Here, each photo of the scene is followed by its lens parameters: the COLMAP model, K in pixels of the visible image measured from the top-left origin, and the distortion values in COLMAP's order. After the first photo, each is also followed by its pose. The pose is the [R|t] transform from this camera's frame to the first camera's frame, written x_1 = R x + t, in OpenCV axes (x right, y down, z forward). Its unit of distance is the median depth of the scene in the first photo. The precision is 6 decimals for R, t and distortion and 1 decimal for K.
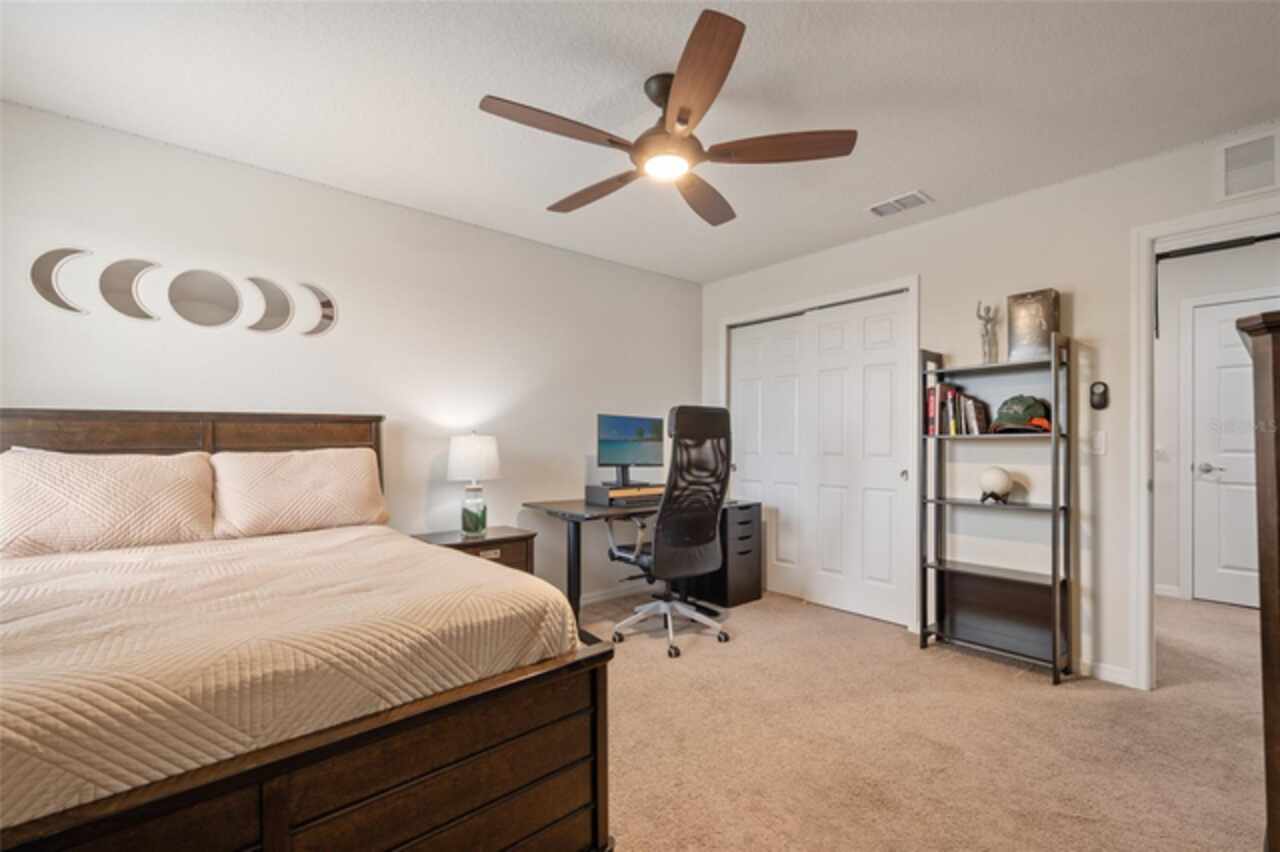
lens RADIAL K [[560.9, 0, 639.0], [0, 560.9, 429.7], [0, 0, 1]] dist [0.010189, 0.000122]
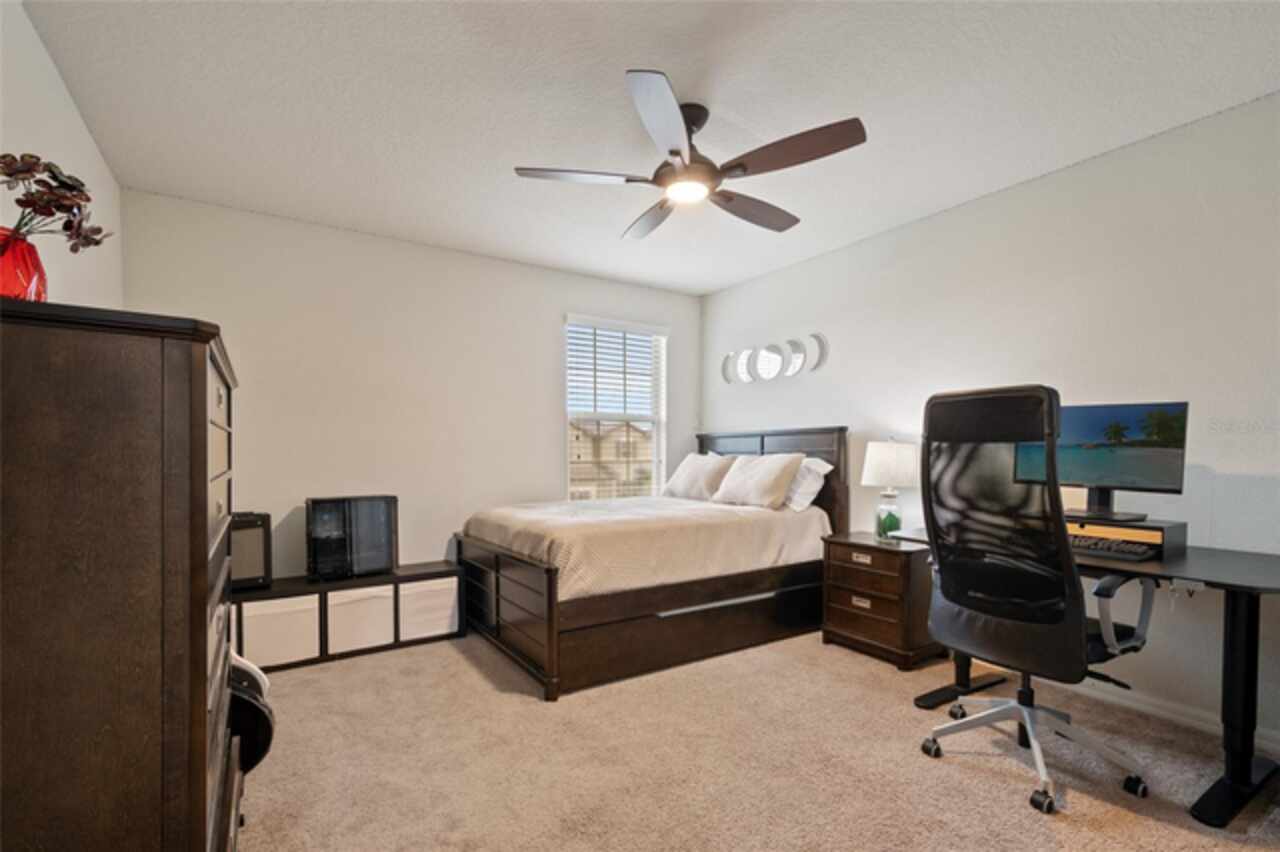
lens RADIAL K [[560.9, 0, 639.0], [0, 560.9, 429.7], [0, 0, 1]] dist [0.010189, 0.000122]
pose [[-0.111548, -0.032926, -0.993213, 0.752141], [0.022046, 0.999123, -0.035598, 0.015336], [0.993514, -0.025868, -0.110724, 0.677304]]
